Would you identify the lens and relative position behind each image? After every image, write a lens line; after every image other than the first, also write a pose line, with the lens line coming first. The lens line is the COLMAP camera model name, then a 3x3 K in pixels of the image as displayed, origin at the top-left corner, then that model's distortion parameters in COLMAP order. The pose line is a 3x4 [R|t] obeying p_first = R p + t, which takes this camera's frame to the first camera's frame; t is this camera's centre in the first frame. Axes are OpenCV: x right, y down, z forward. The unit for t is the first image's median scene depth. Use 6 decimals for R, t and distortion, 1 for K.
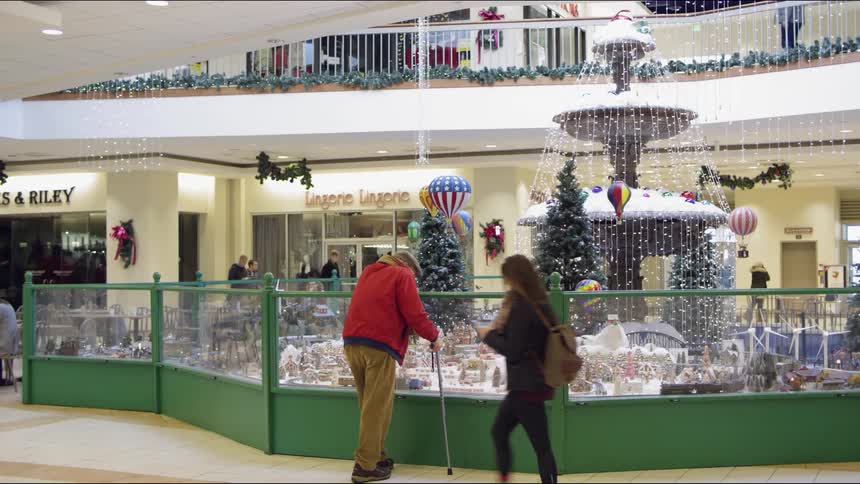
lens RADIAL K [[1038.0, 0, 430.0], [0, 1038.0, 242.0], [0, 0, 1]] dist [-0.088679, 0.016986]
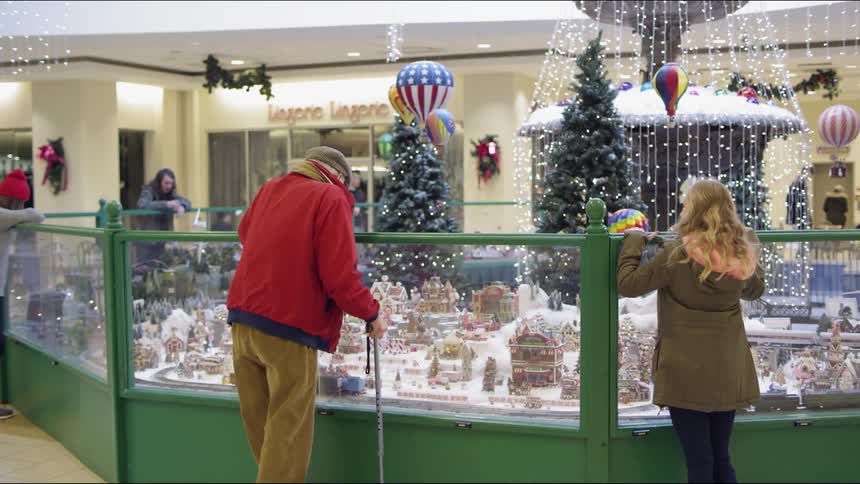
lens RADIAL K [[1038.0, 0, 430.0], [0, 1038.0, 242.0], [0, 0, 1]] dist [-0.088679, 0.016986]
pose [[0.999981, -0.002930, 0.005439, 0.012600], [0.002532, 0.997411, 0.071871, 0.005322], [-0.005635, -0.071856, 0.997399, 0.192248]]
